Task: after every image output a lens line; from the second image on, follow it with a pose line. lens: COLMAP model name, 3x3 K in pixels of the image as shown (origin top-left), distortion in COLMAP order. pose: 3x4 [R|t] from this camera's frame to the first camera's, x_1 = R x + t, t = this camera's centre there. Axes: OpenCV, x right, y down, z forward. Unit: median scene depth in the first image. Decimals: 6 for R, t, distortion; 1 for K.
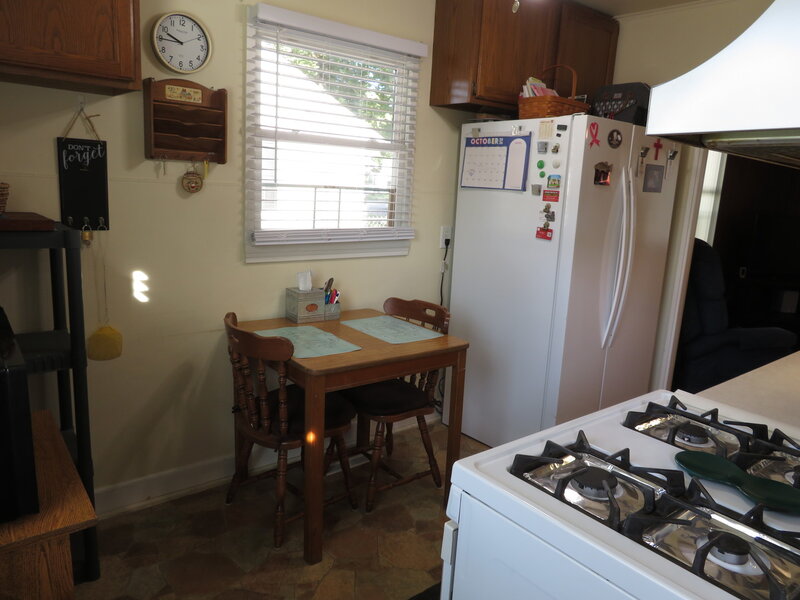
lens RADIAL K [[573.2, 0, 404.0], [0, 573.2, 298.4], [0, 0, 1]] dist [-0.002750, 0.007283]
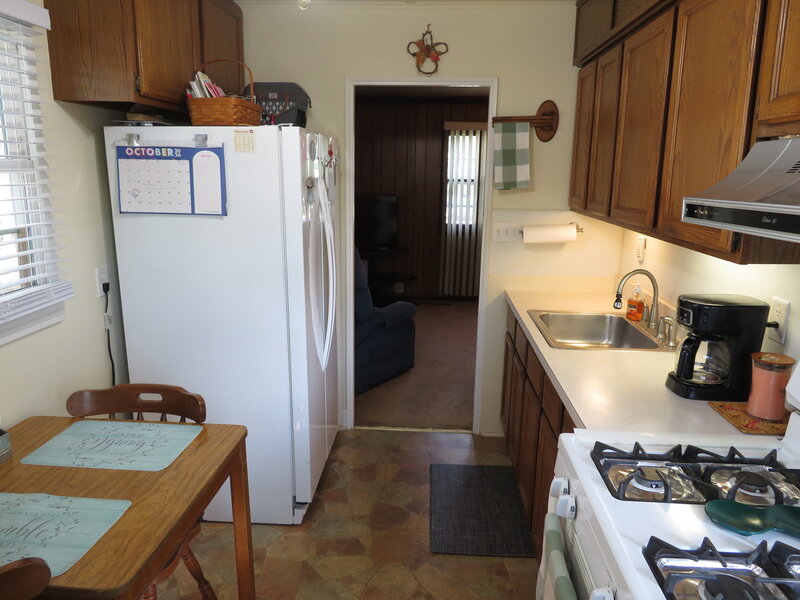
lens RADIAL K [[573.2, 0, 398.8], [0, 573.2, 298.2], [0, 0, 1]] dist [-0.002750, 0.007283]
pose [[0.678458, -0.204949, 0.705472, -0.212610], [0.164903, 0.978278, 0.125615, -0.128895], [-0.715892, 0.031110, 0.697517, 0.248794]]
